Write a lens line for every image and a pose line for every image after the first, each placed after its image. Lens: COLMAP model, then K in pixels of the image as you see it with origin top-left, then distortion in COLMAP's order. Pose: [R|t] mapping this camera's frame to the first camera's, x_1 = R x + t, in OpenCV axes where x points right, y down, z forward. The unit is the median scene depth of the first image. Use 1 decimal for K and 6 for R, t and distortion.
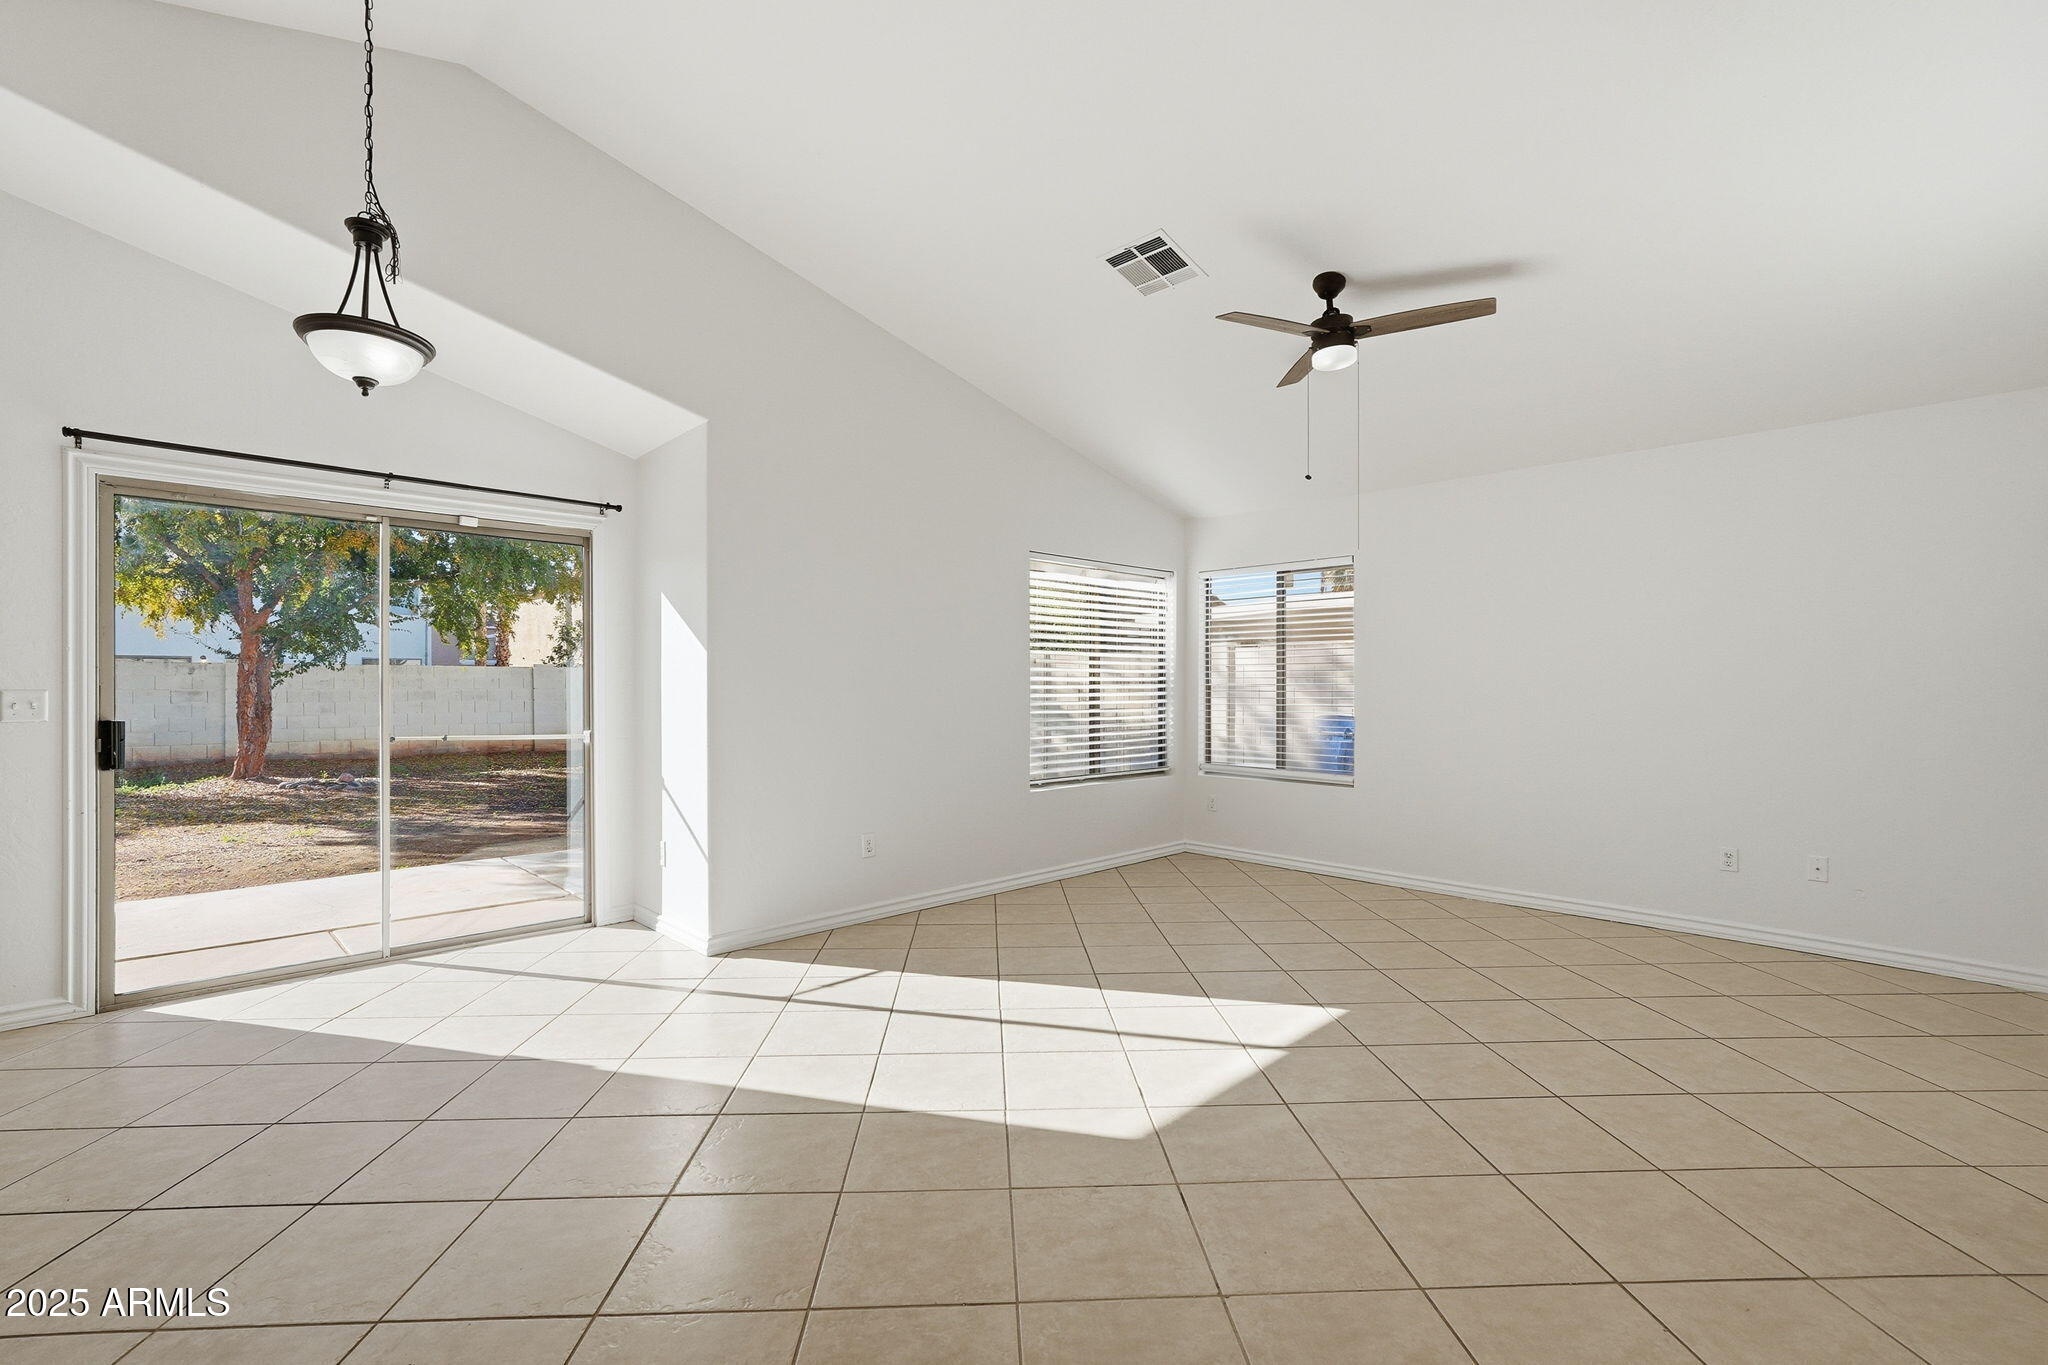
lens RADIAL K [[897.8, 0, 1019.5], [0, 897.8, 694.3], [0, 0, 1]] dist [-0.017527, 0.004989]
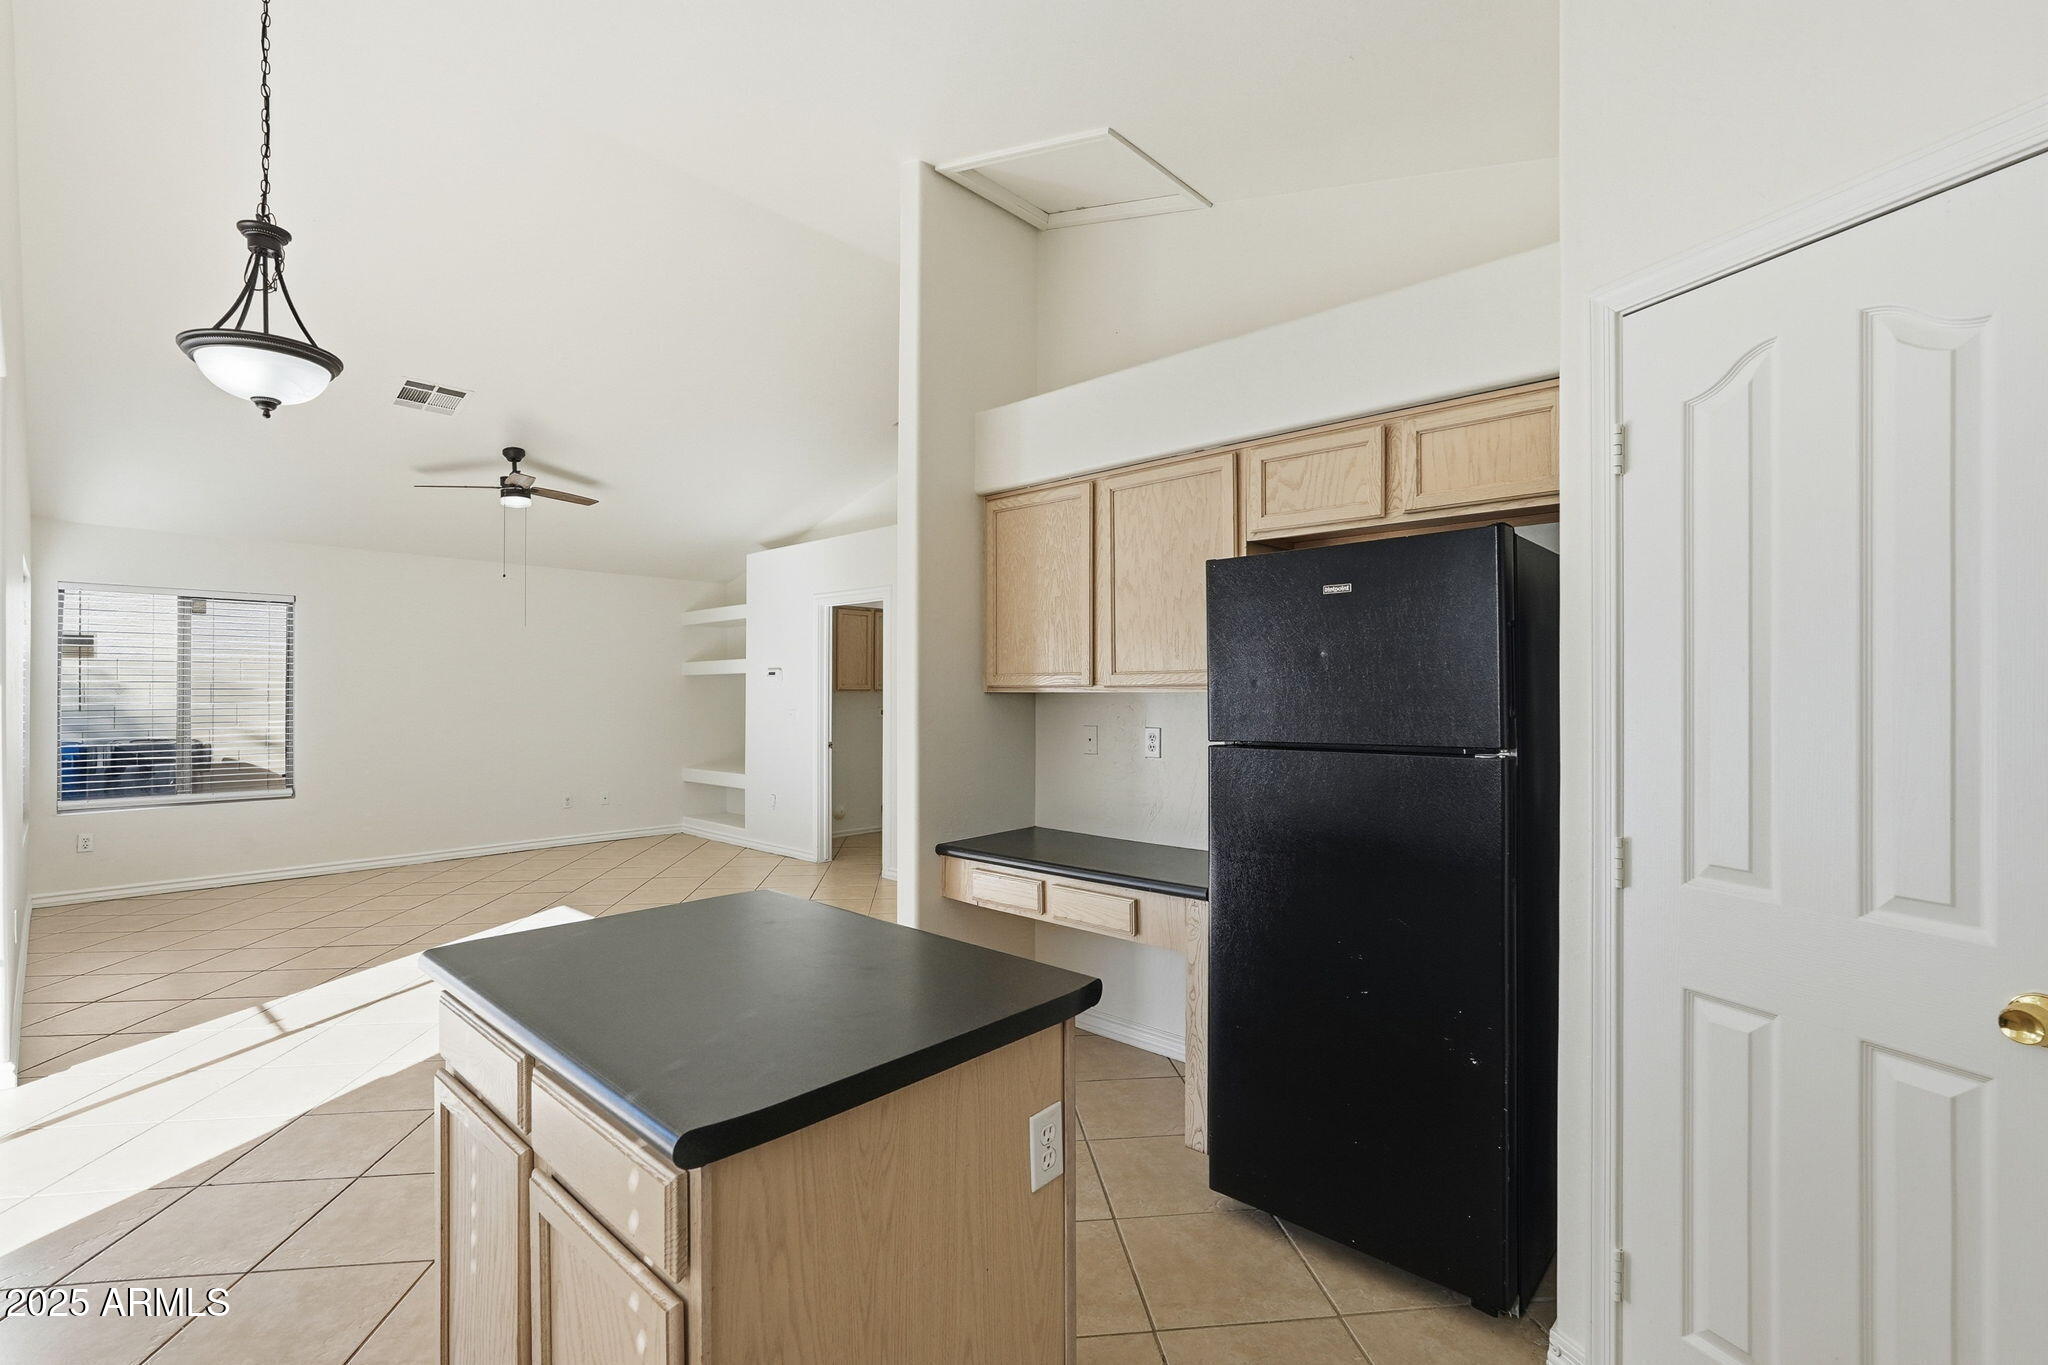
lens RADIAL K [[897.8, 0, 1021.3], [0, 897.8, 684.8], [0, 0, 1]] dist [-0.017527, 0.004989]
pose [[-0.064216, 0.006426, 0.997915, -1.184276], [0.012054, 0.999911, -0.005663, -0.033839], [-0.997863, 0.011665, -0.064288, 0.206213]]
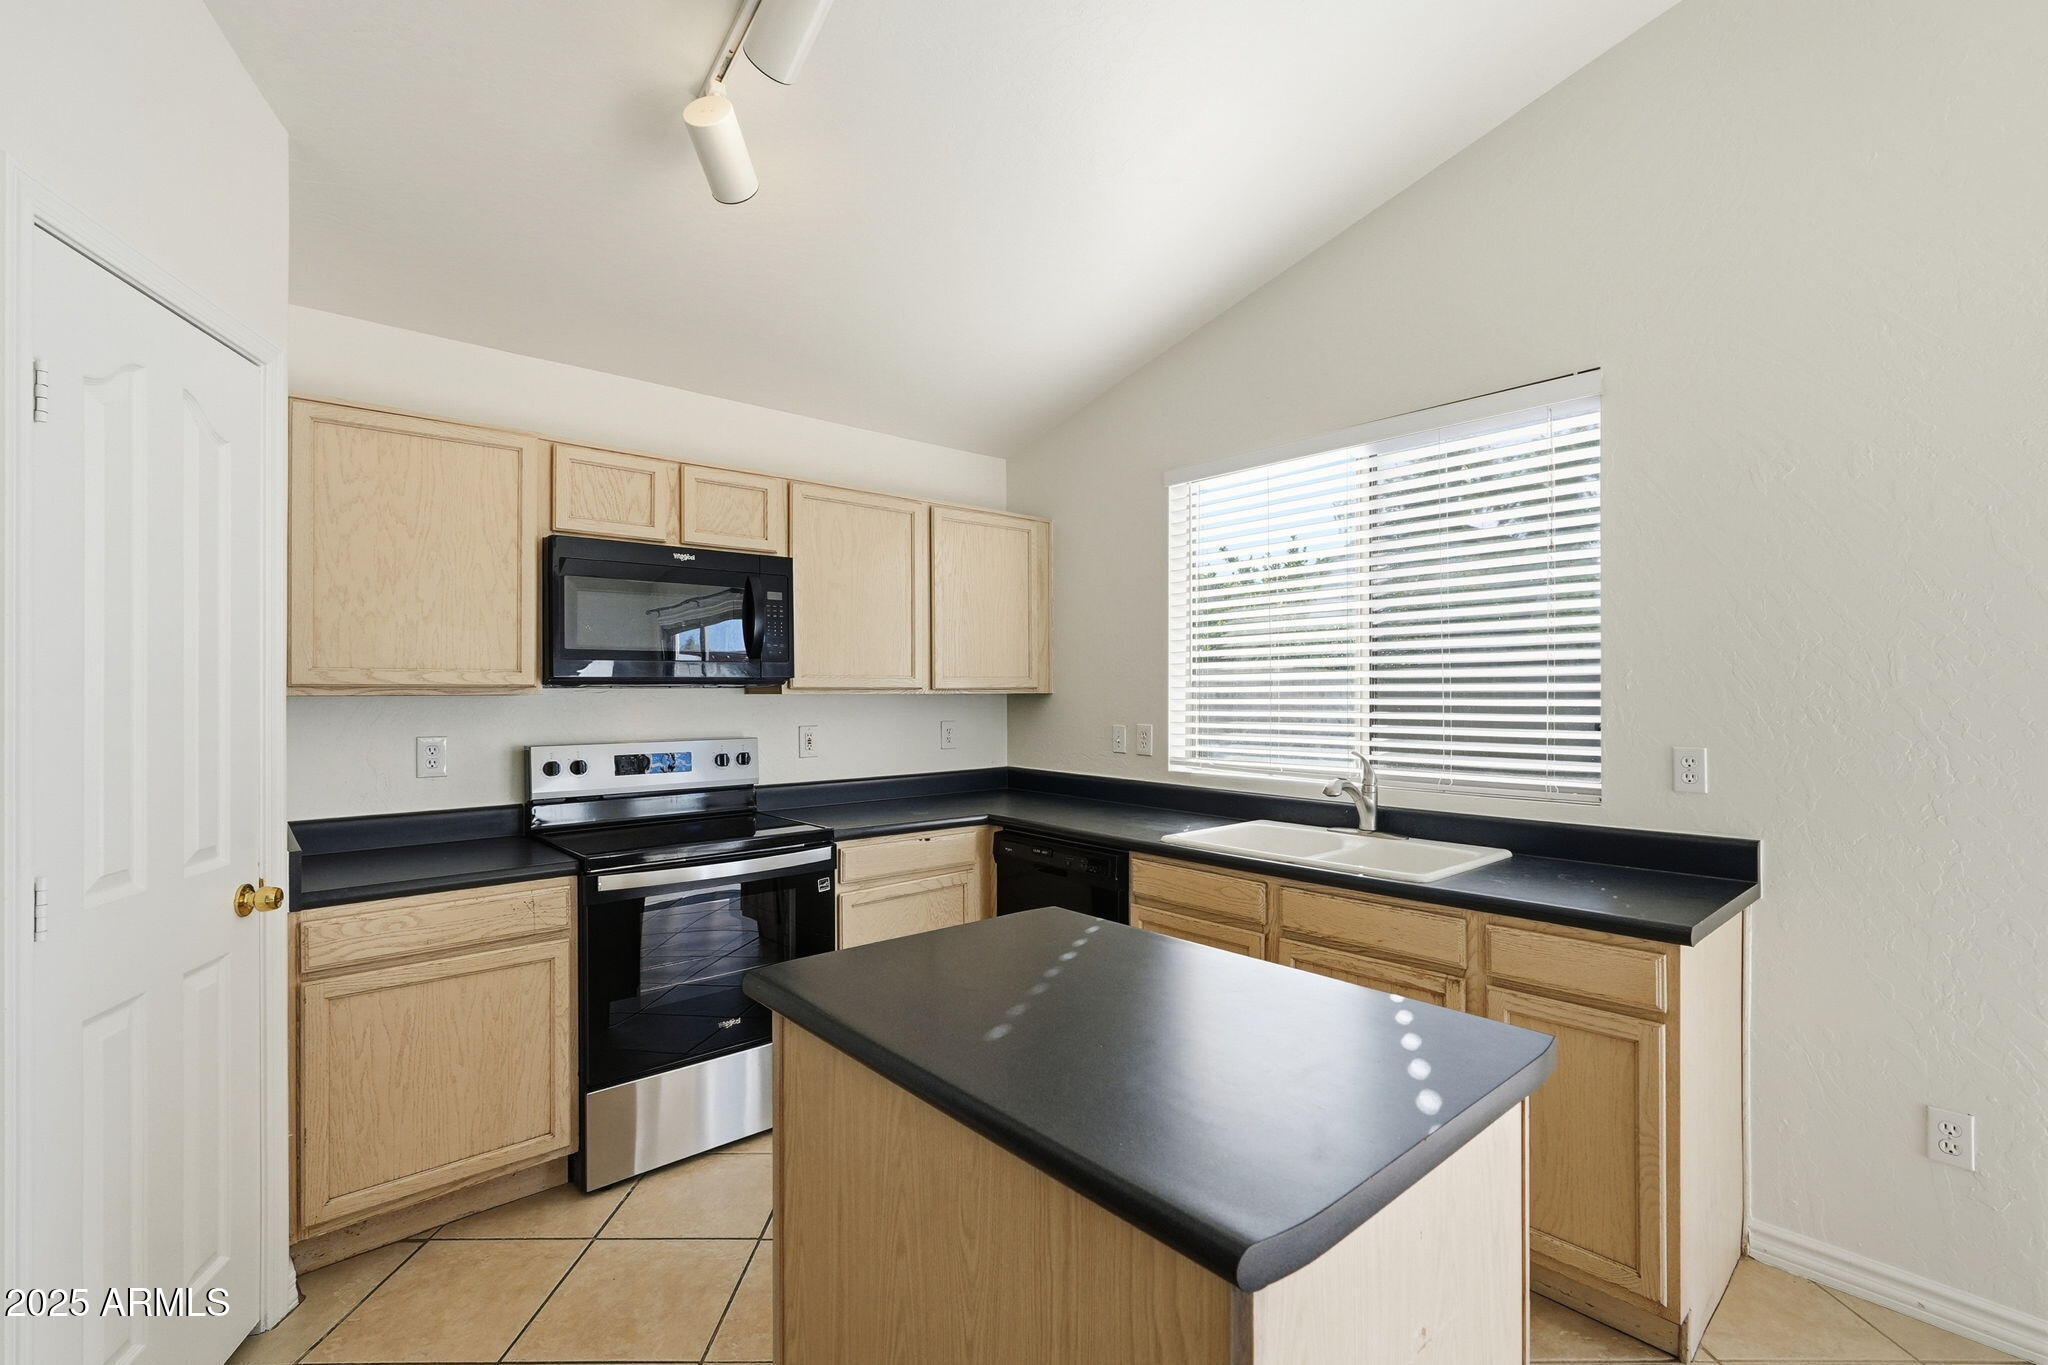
lens RADIAL K [[897.8, 0, 1018.4], [0, 897.8, 687.1], [0, 0, 1]] dist [-0.017527, 0.004989]
pose [[-0.041525, -0.005696, -0.999121, -0.469011], [-0.007362, 0.999958, -0.005394, -0.033852], [0.999110, 0.007132, -0.041565, 0.280107]]
